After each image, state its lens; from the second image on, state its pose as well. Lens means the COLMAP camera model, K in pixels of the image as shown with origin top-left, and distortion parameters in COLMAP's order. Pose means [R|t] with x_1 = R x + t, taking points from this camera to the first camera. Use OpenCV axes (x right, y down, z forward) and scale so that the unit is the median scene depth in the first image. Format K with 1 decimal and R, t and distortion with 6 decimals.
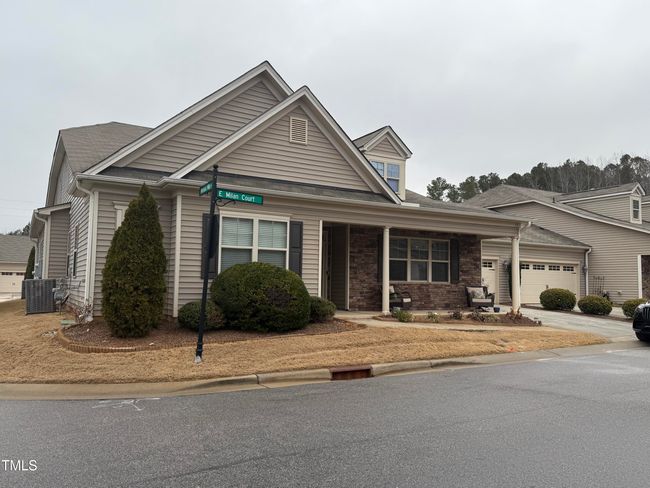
lens RADIAL K [[510.0, 0, 325.0], [0, 510.0, 244.0], [0, 0, 1]] dist [0.158075, -0.285687]
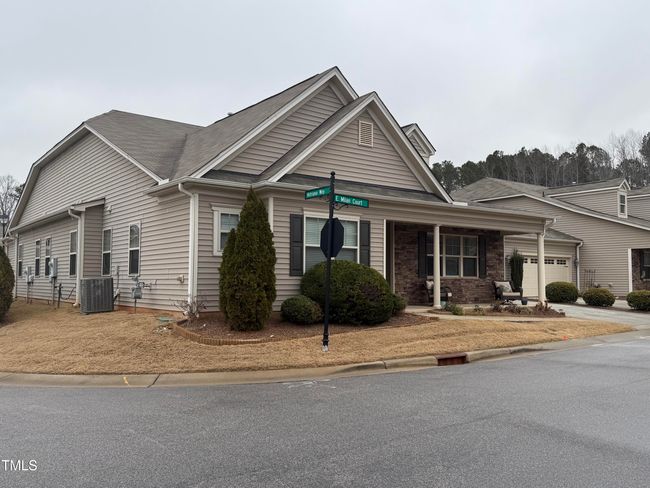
lens RADIAL K [[560.2, 0, 325.0], [0, 560.2, 244.0], [0, 0, 1]] dist [0.149420, -0.293984]
pose [[0.994043, -0.003012, 0.108950, -0.259168], [0.001338, 0.999880, 0.015438, -0.013893], [-0.108984, -0.015200, 0.993927, -0.136302]]
